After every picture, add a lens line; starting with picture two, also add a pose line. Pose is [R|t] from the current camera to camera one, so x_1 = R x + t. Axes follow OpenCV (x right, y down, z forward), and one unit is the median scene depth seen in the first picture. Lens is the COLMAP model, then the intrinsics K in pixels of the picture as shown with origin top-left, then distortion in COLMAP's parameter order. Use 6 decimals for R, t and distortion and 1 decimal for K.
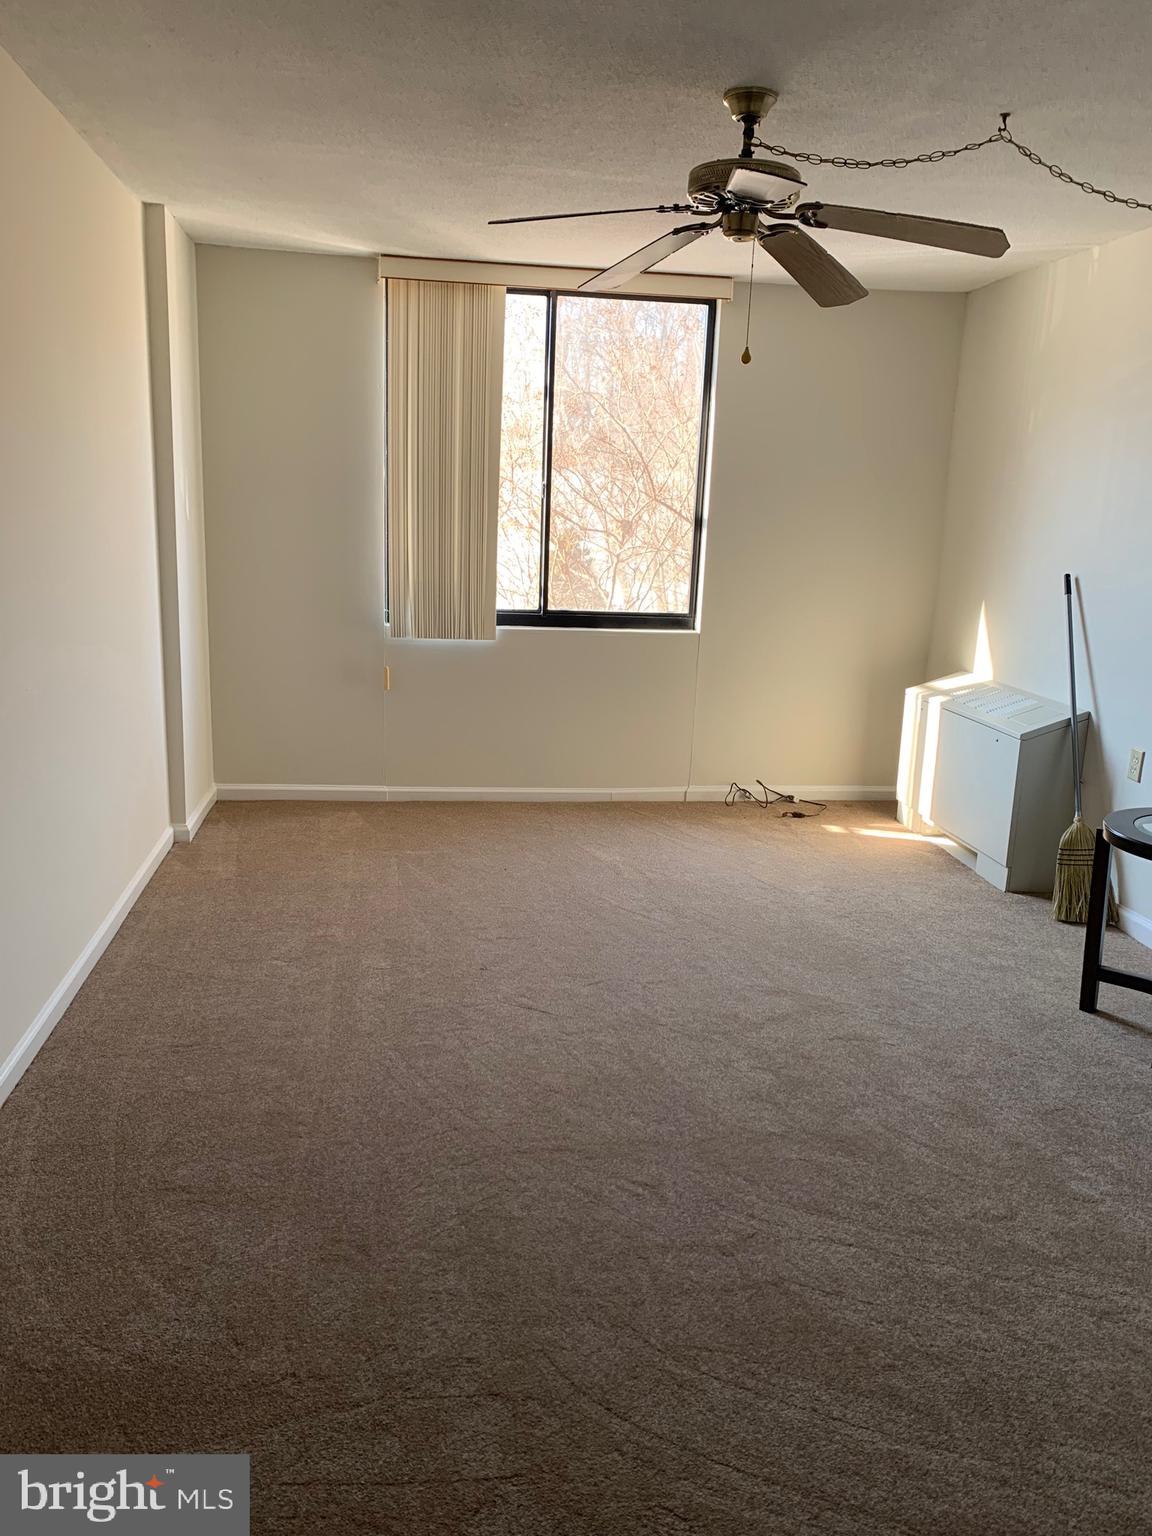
lens RADIAL K [[1184.1, 0, 581.8], [0, 1184.1, 758.1], [0, 0, 1]] dist [0.032756, -0.033507]
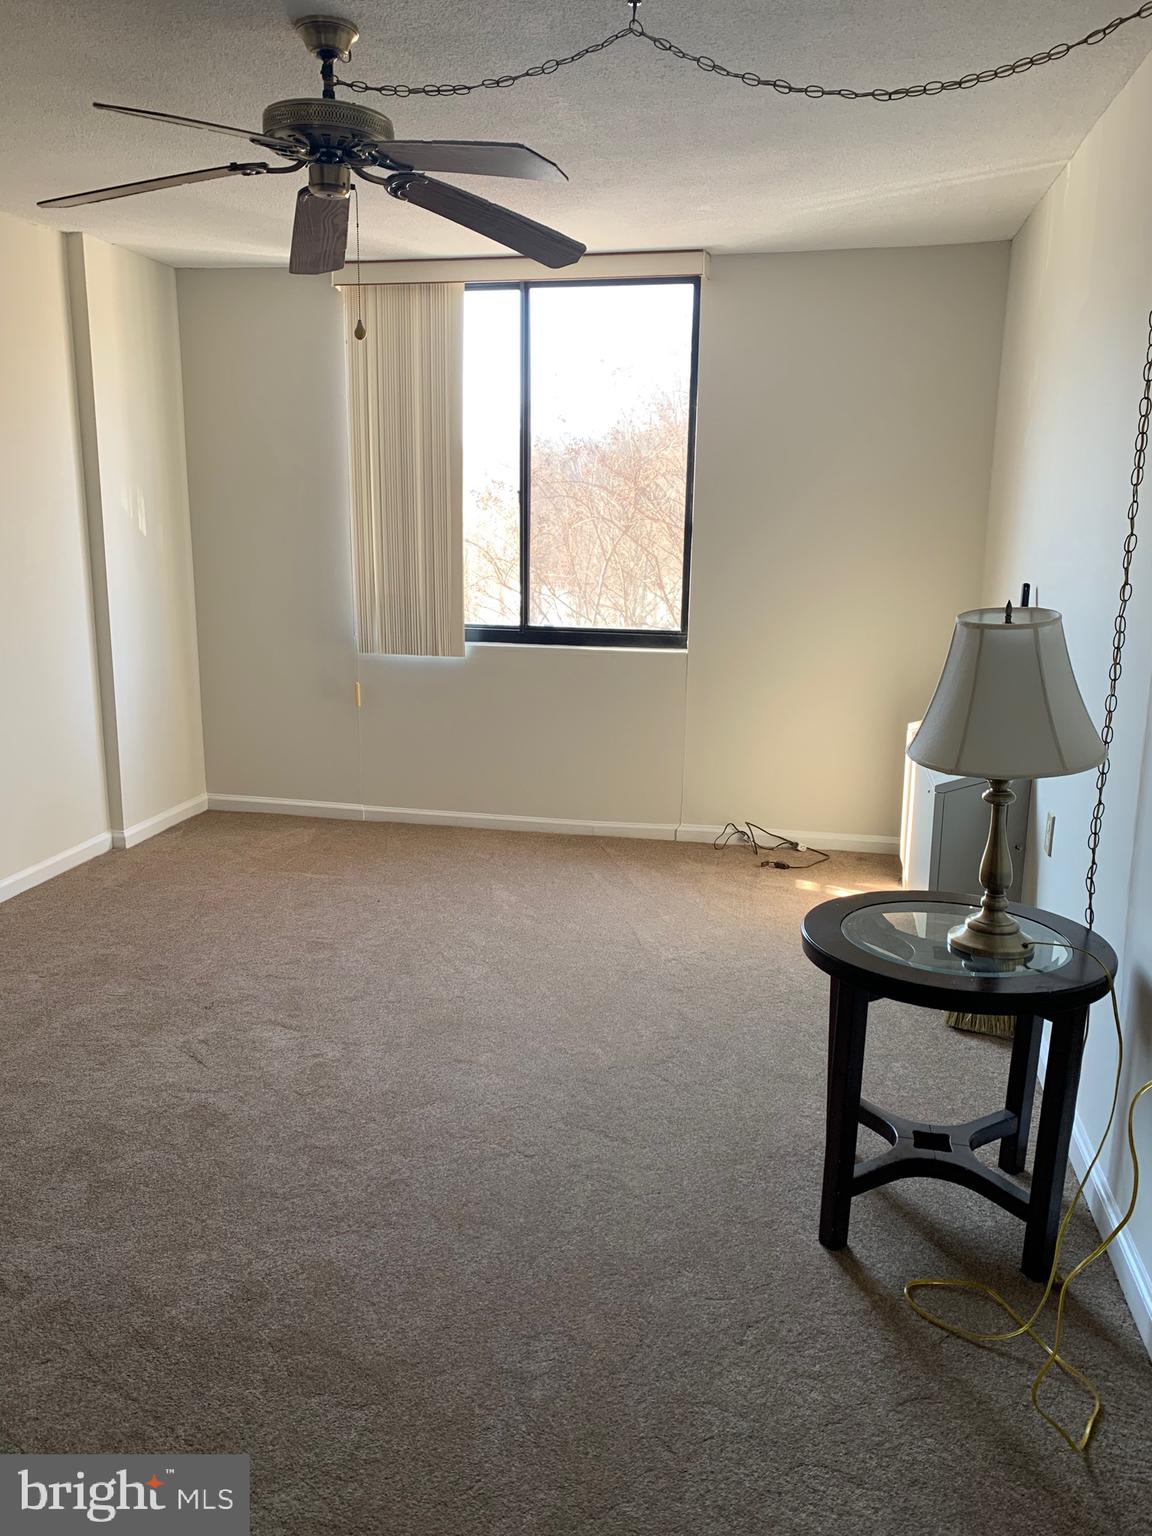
lens RADIAL K [[1184.1, 0, 580.9], [0, 1184.1, 753.6], [0, 0, 1]] dist [0.032756, -0.033507]
pose [[0.941817, 0.042585, -0.333416, 0.336806], [-0.048431, 0.998784, -0.009236, -0.018520], [0.332618, 0.024846, 0.942734, 0.142672]]
